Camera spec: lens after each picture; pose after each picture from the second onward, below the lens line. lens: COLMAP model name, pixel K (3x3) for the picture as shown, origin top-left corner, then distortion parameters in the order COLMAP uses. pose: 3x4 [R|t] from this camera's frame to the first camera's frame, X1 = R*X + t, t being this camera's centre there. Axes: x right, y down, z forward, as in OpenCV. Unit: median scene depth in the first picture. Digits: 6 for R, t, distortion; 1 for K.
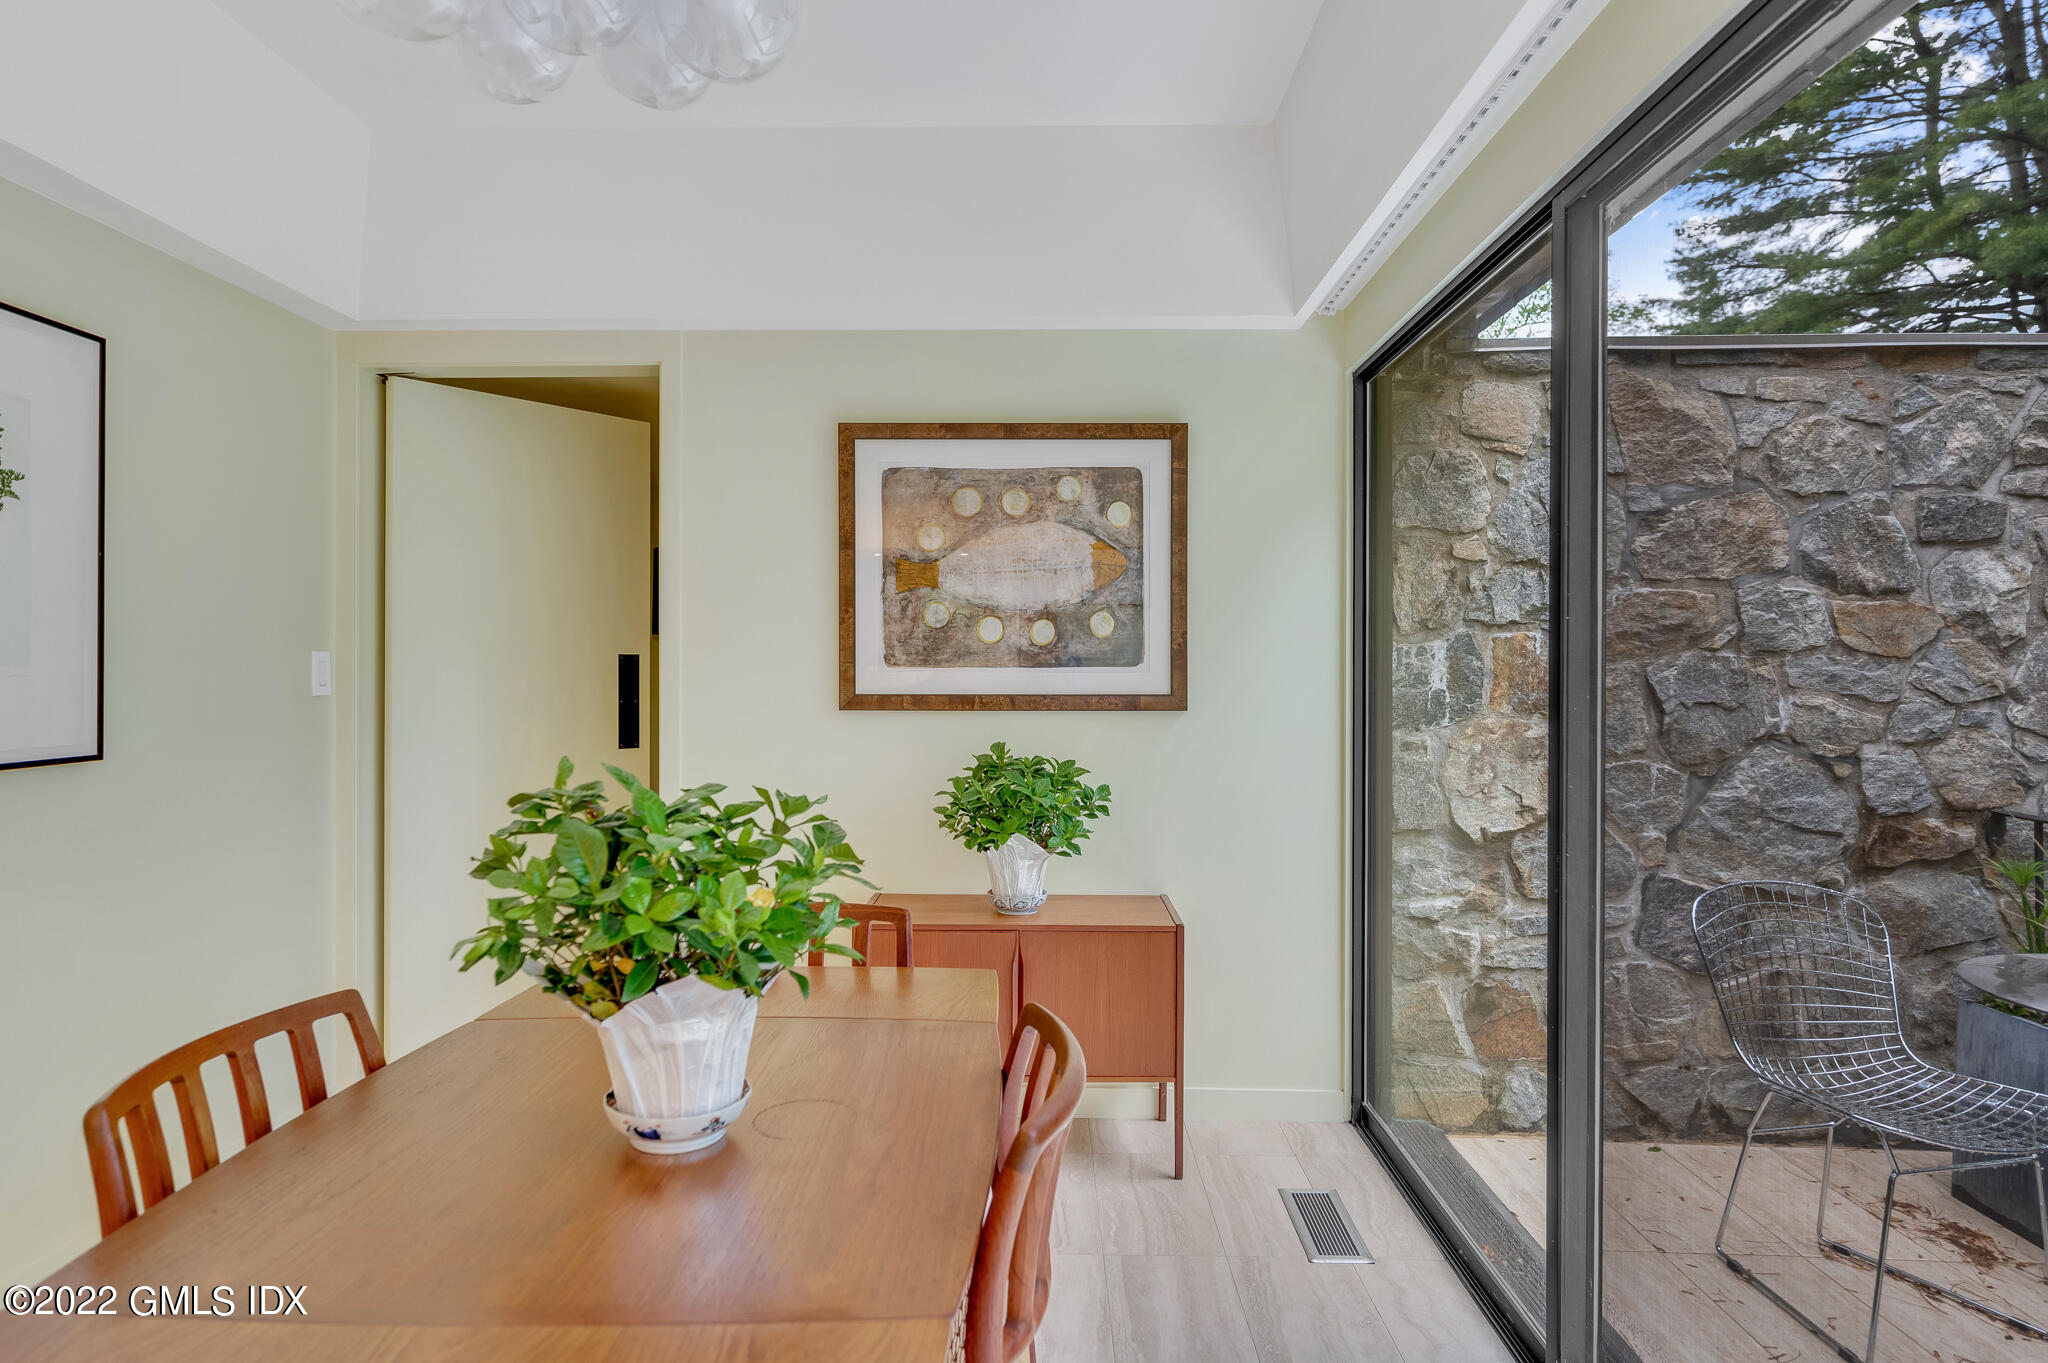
lens RADIAL K [[856.7, 0, 1022.3], [0, 856.7, 669.6], [0, 0, 1]] dist [-0.001320, -0.000226]
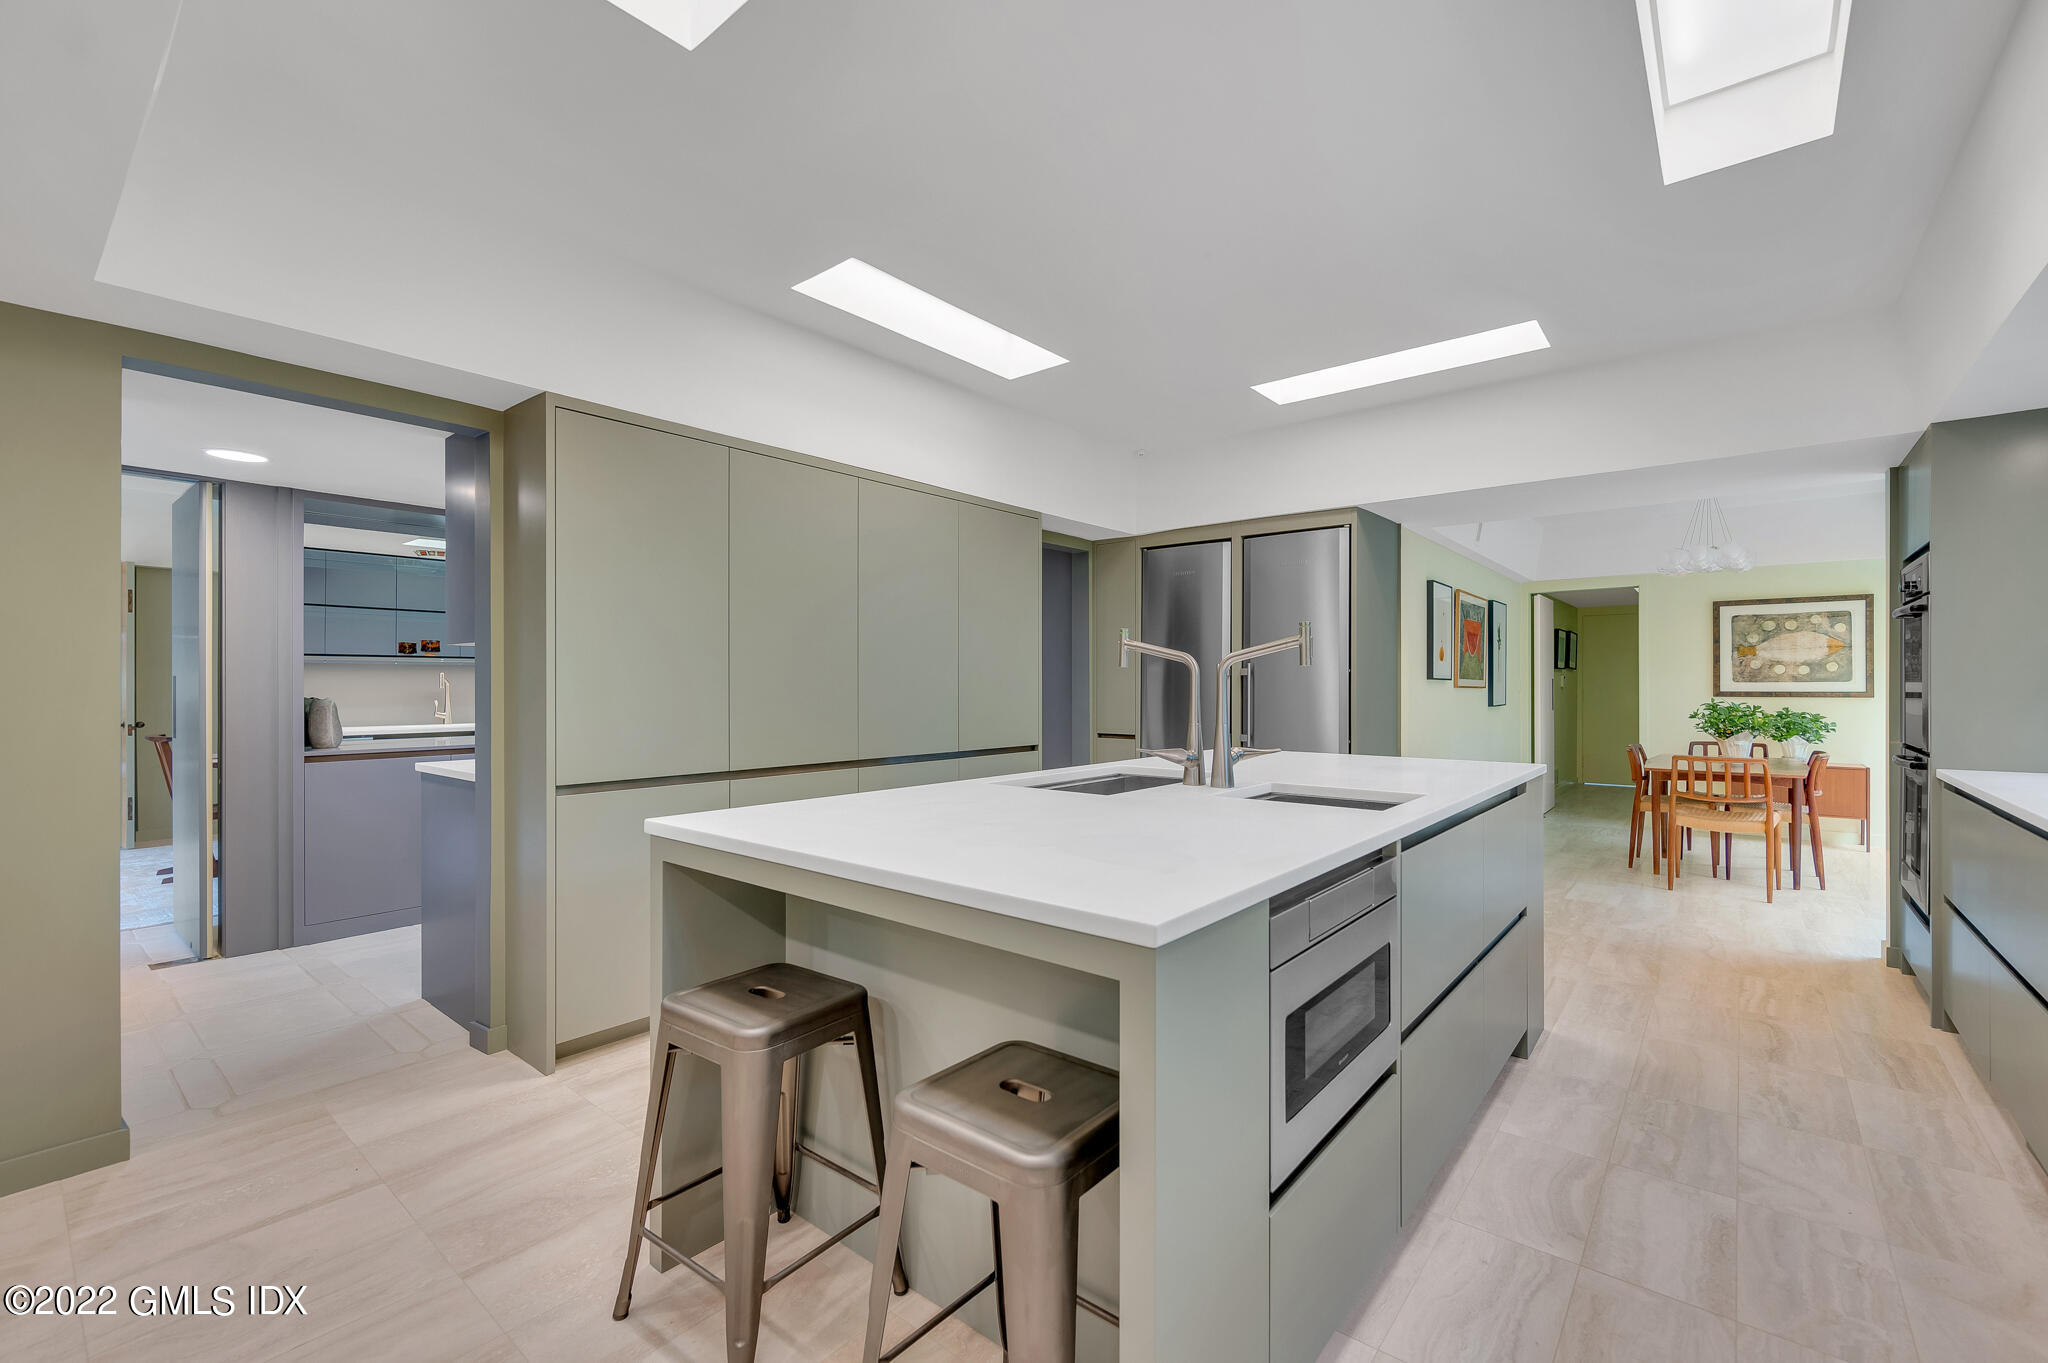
lens RADIAL K [[856.7, 0, 1028.1], [0, 856.7, 677.5], [0, 0, 1]] dist [-0.001320, -0.000226]
pose [[0.785846, -0.005778, -0.618396, -0.245876], [0.002697, 0.999979, -0.005915, -0.008613], [0.618417, 0.002981, 0.785844, -2.852914]]
